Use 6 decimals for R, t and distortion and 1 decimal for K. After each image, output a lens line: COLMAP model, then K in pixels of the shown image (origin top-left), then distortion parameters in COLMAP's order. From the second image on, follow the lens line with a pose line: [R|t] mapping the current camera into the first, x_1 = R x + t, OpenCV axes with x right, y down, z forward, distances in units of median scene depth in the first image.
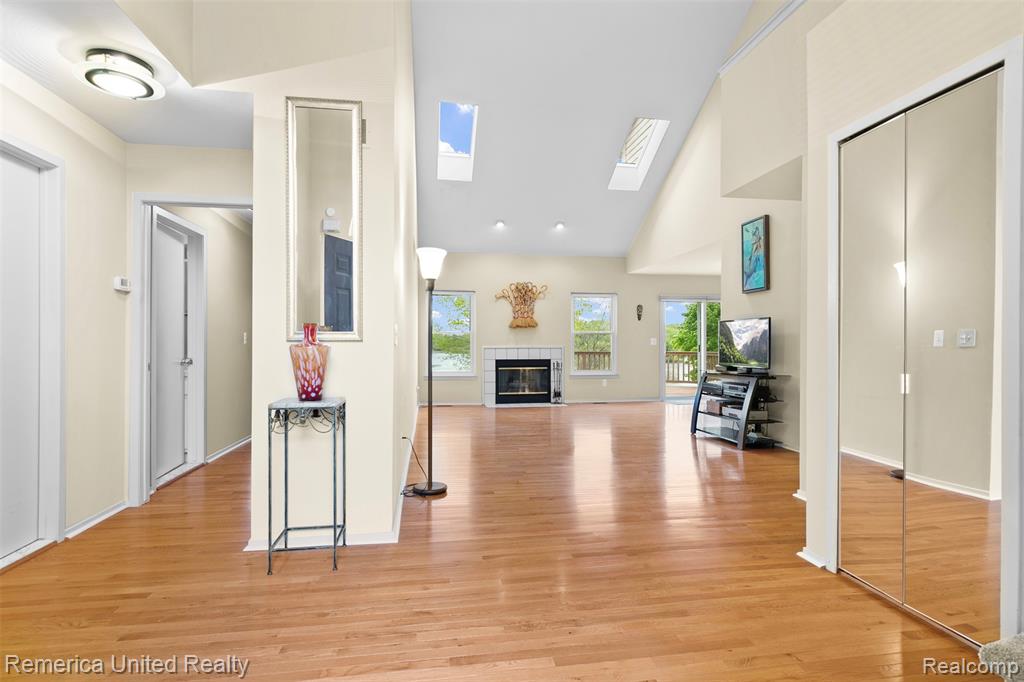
lens RADIAL K [[509.8, 0, 489.5], [0, 509.8, 344.4], [0, 0, 1]] dist [0.000316, 0.000066]
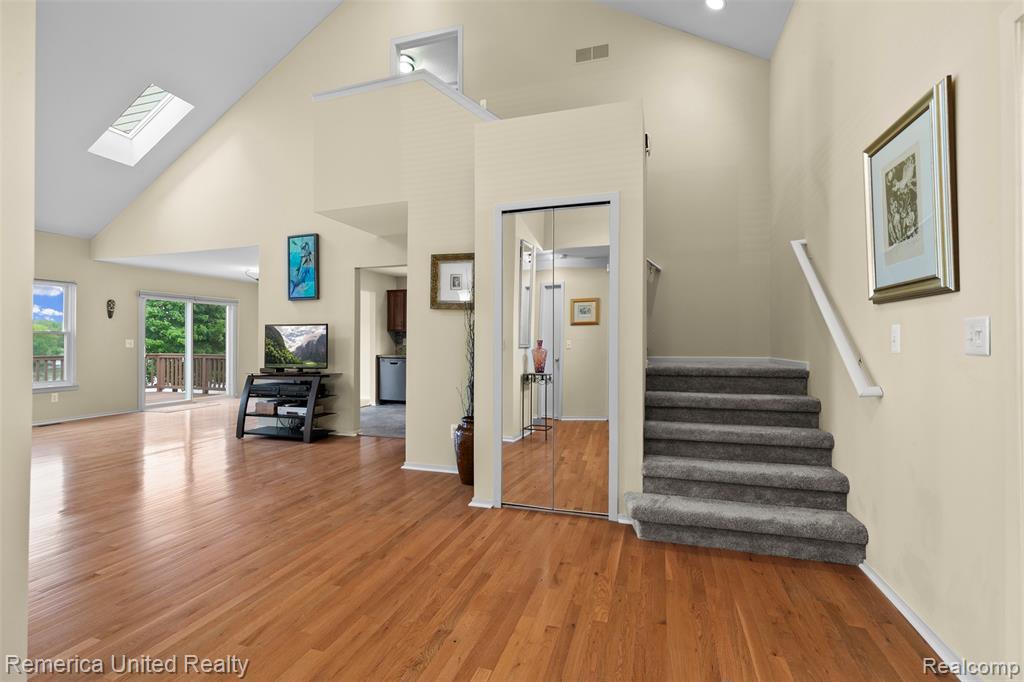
lens RADIAL K [[459.1, 0, 512.9], [0, 459.1, 339.3], [0, 0, 1]] dist [0.000233, -0.000023]
pose [[0.439623, 0.009453, 0.898133, -0.184399], [0.000831, 0.999940, -0.010931, -0.005404], [-0.898182, 0.005552, 0.439589, 0.151679]]
